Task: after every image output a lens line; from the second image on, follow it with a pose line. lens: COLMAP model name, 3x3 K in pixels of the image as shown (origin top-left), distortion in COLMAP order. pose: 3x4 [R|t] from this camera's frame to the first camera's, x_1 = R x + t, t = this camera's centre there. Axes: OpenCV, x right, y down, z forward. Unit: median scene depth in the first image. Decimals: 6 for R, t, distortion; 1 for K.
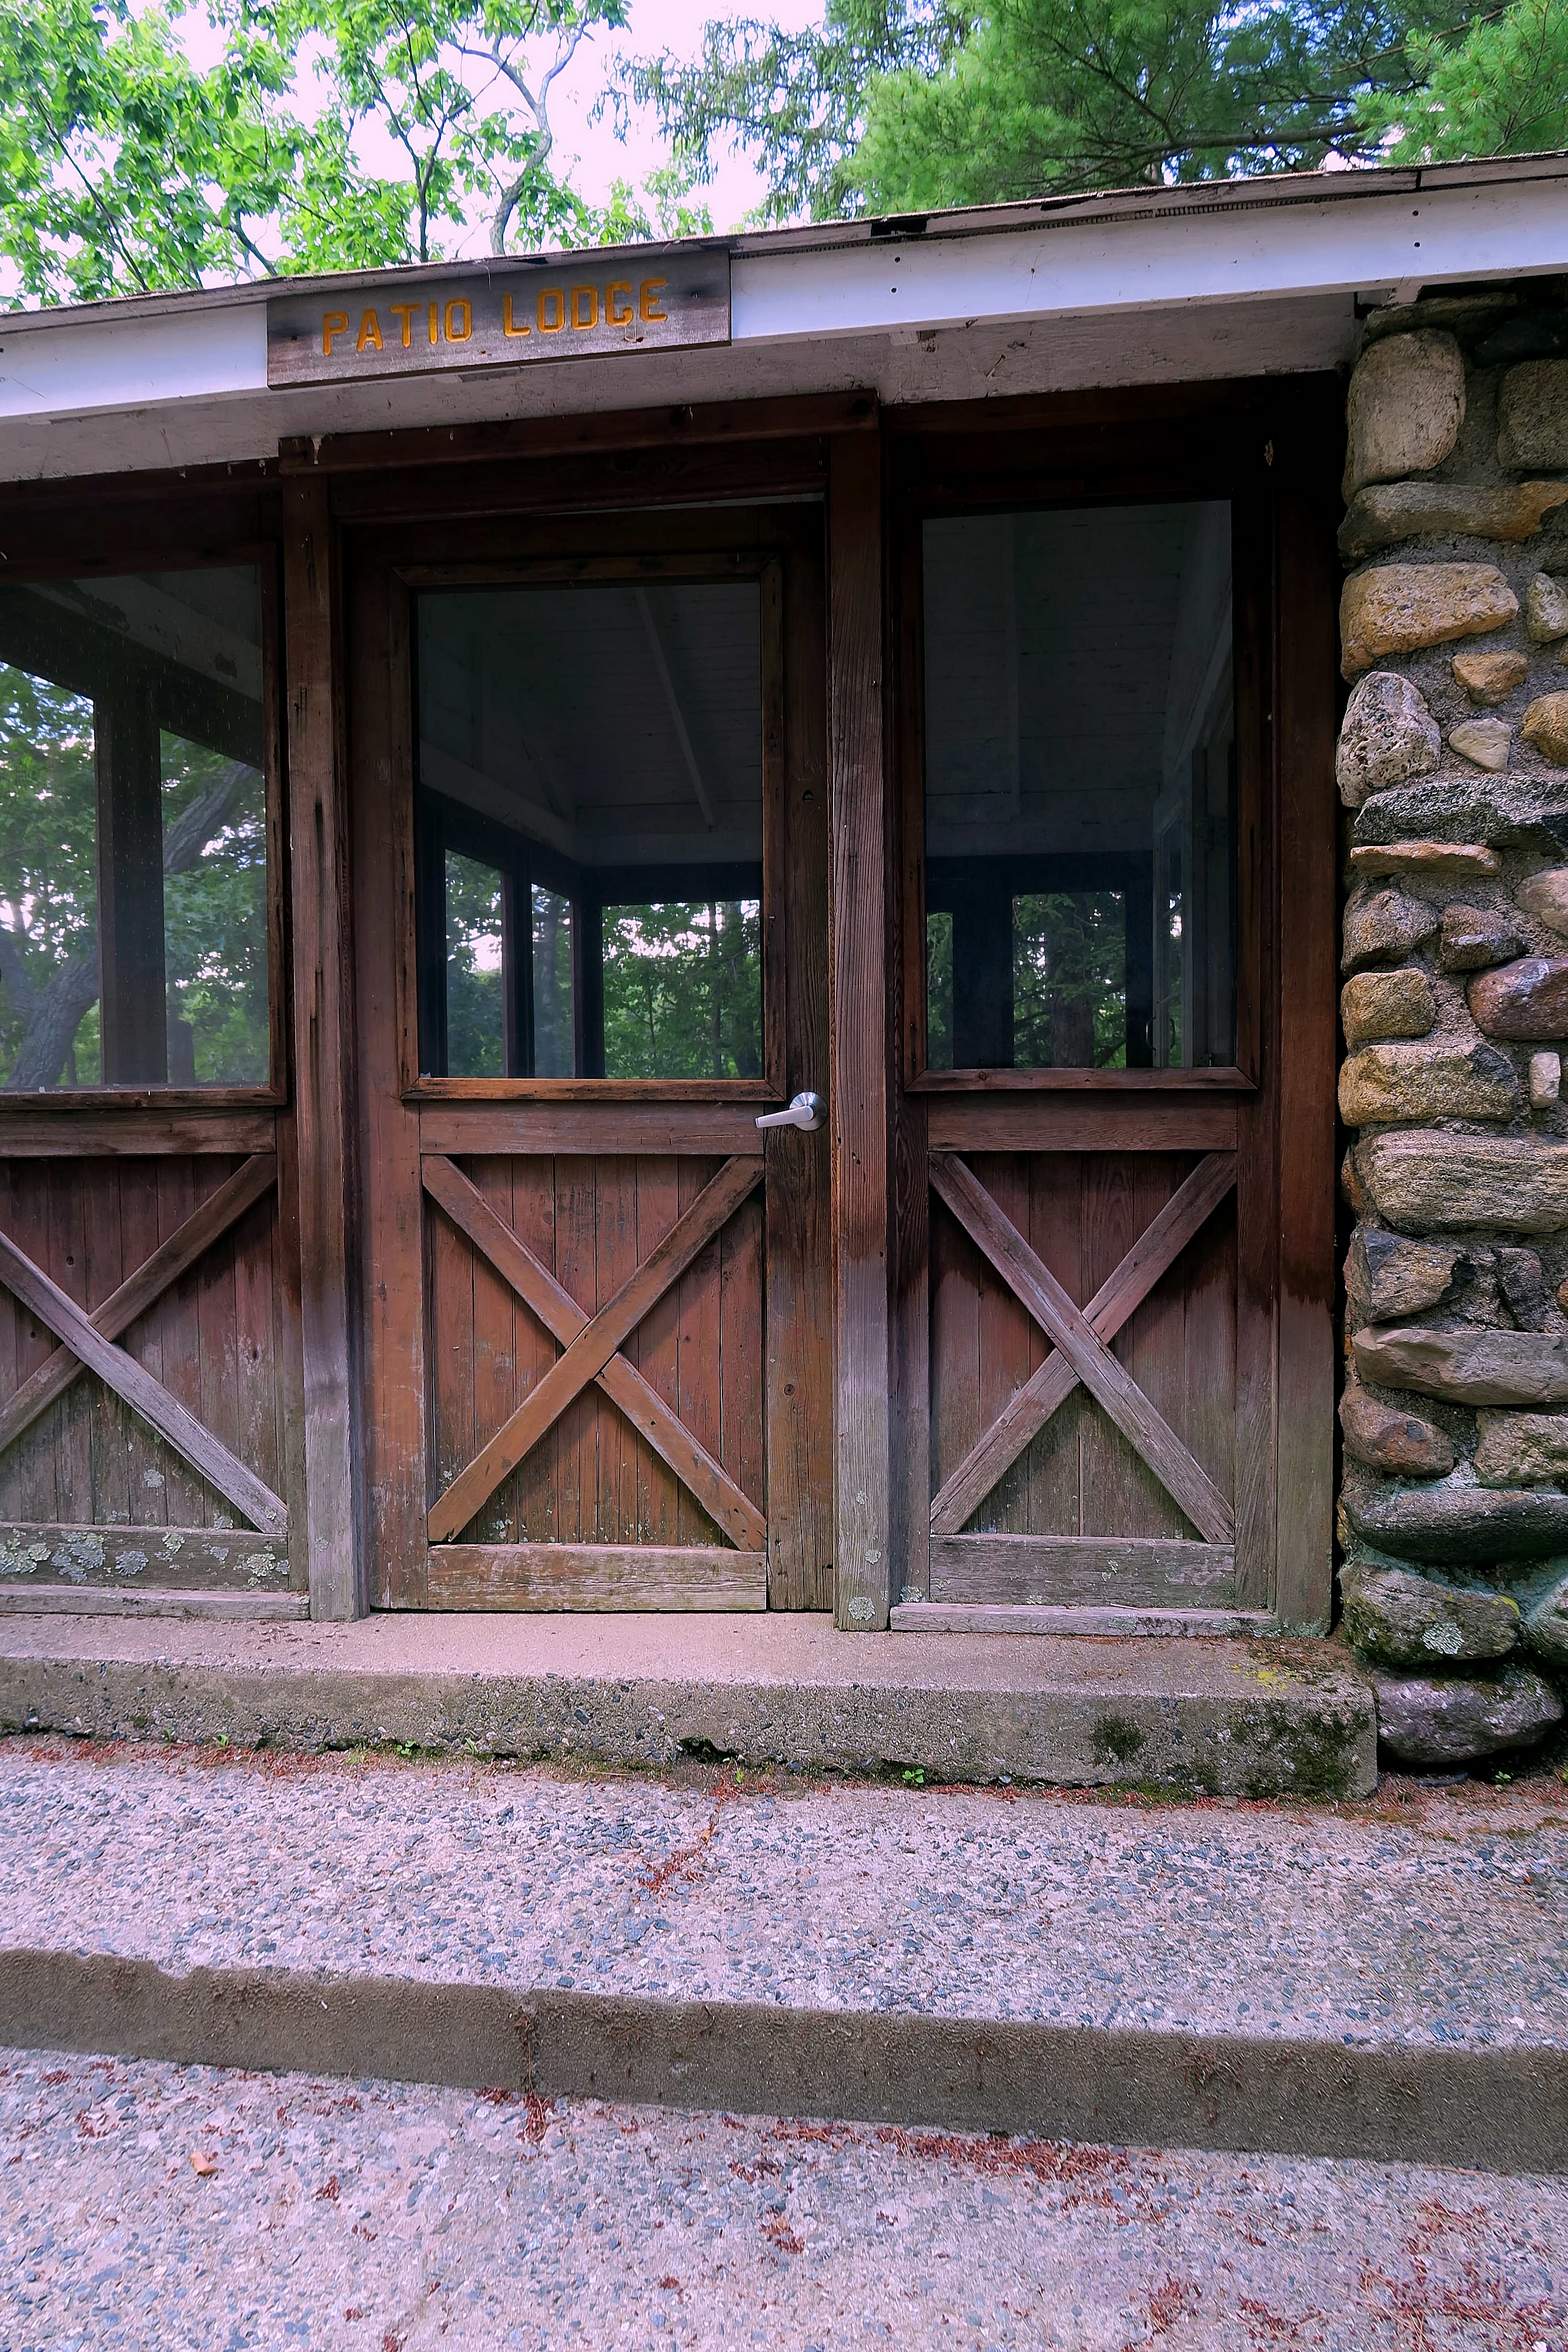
lens RADIAL K [[1747.7, 0, 787.4], [0, 1747.7, 1216.3], [0, 0, 1]] dist [0.025424, -0.091973]
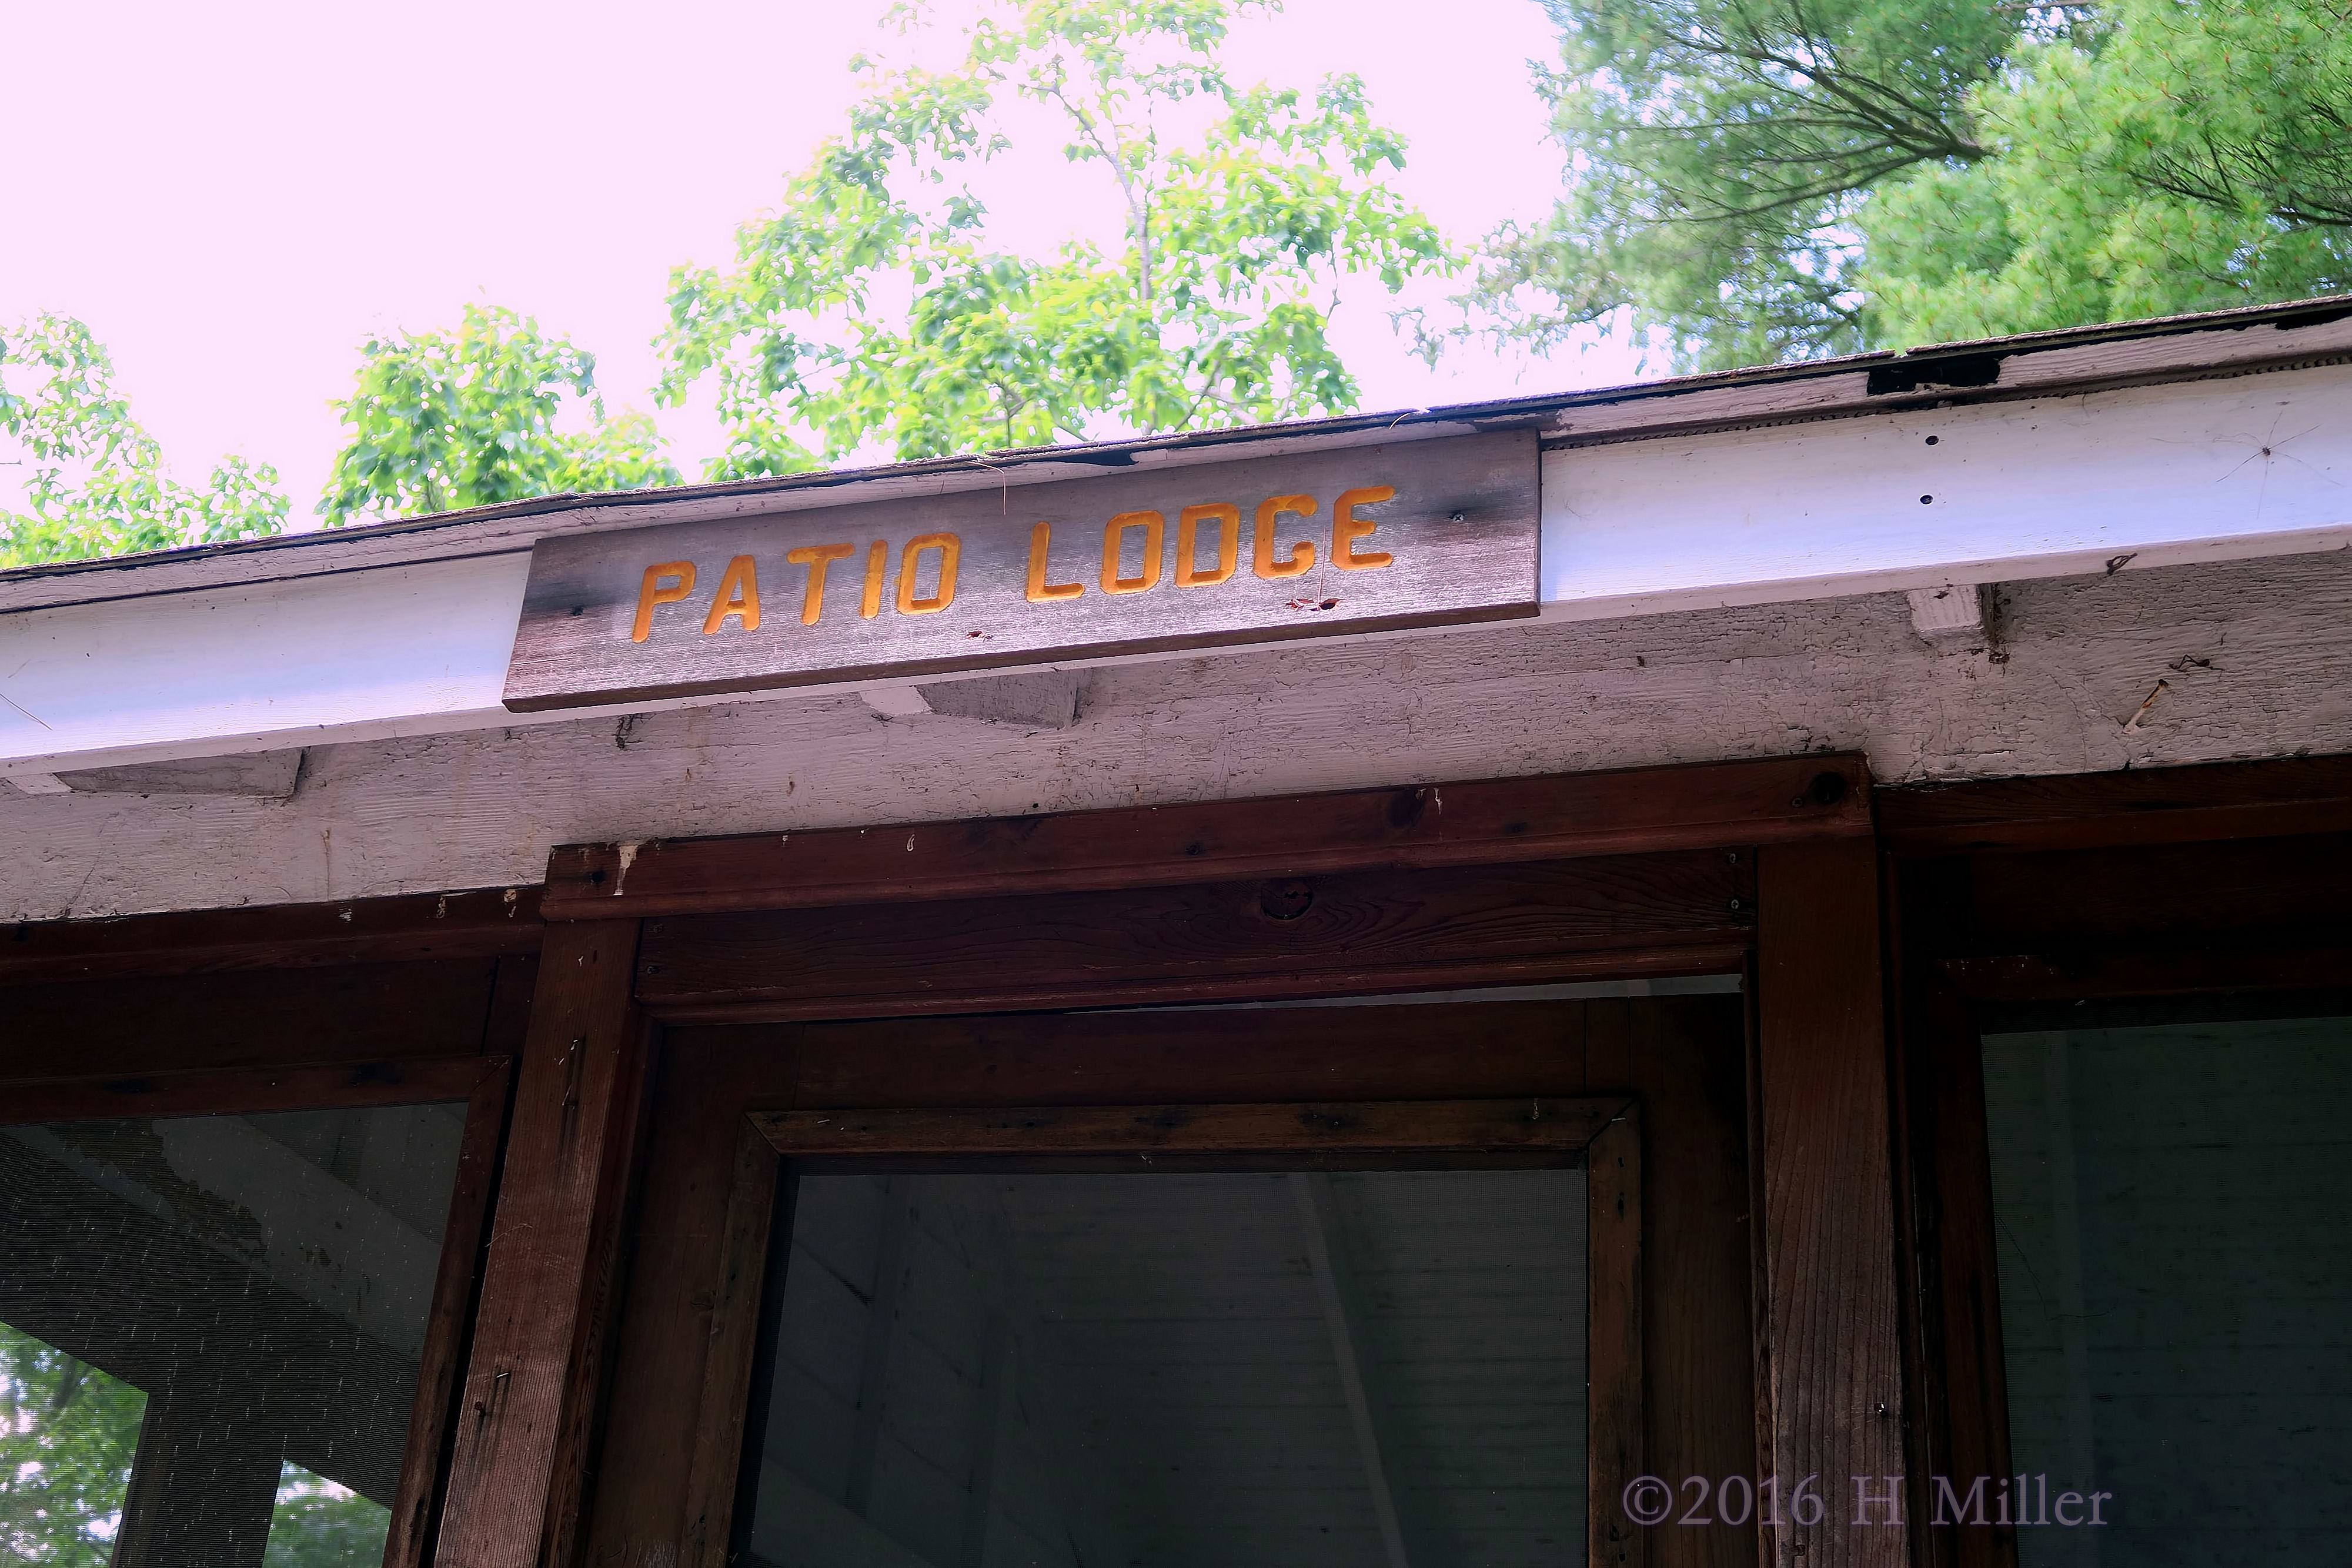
lens RADIAL K [[2788.6, 0, 1231.5], [0, 2788.6, 782.9], [0, 0, 1]] dist [-0.004324, 0.031627]
pose [[0.992557, 0.014149, -0.120959, -0.020863], [-0.073757, 0.860192, -0.504609, -0.098249], [0.096908, 0.509774, 0.854833, 0.376863]]
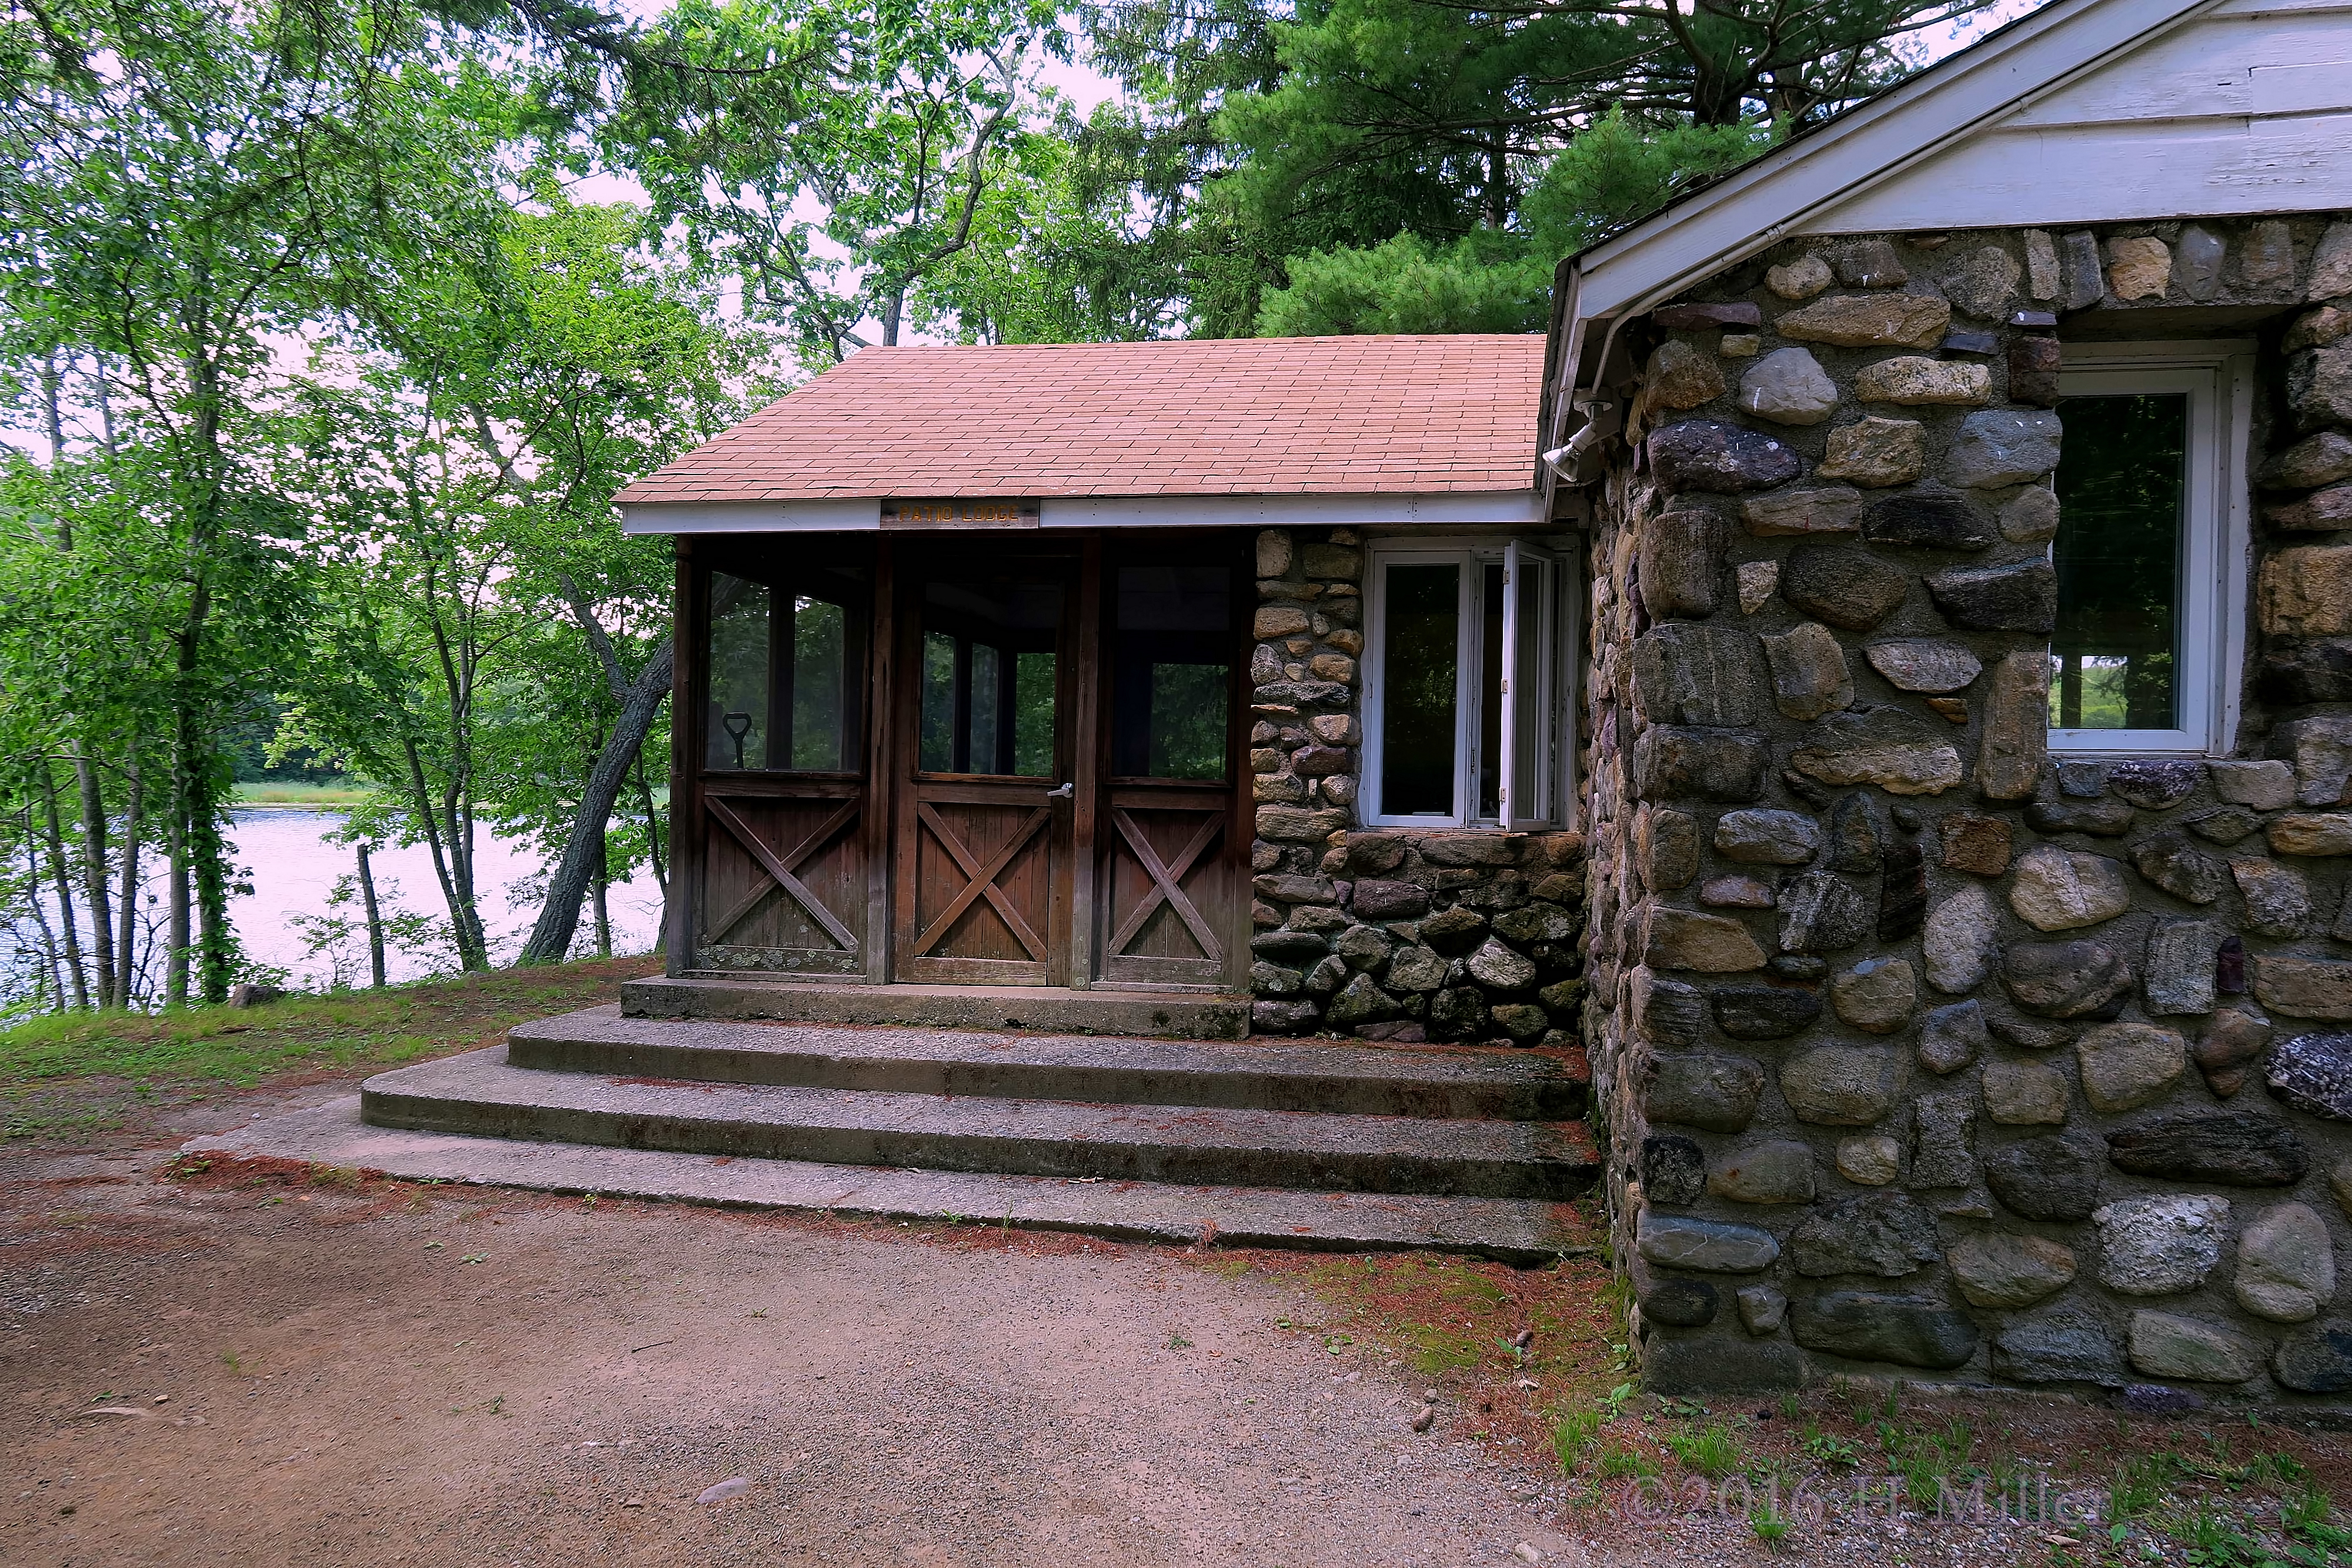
lens RADIAL K [[1705.6, 0, 1172.7], [0, 1705.6, 838.9], [0, 0, 1]] dist [0.000111, 0.002546]
pose [[0.998909, 0.036678, -0.028890, 0.256902], [-0.037581, 0.998801, -0.031366, 0.090307], [0.027705, 0.032418, 0.999090, -1.608476]]
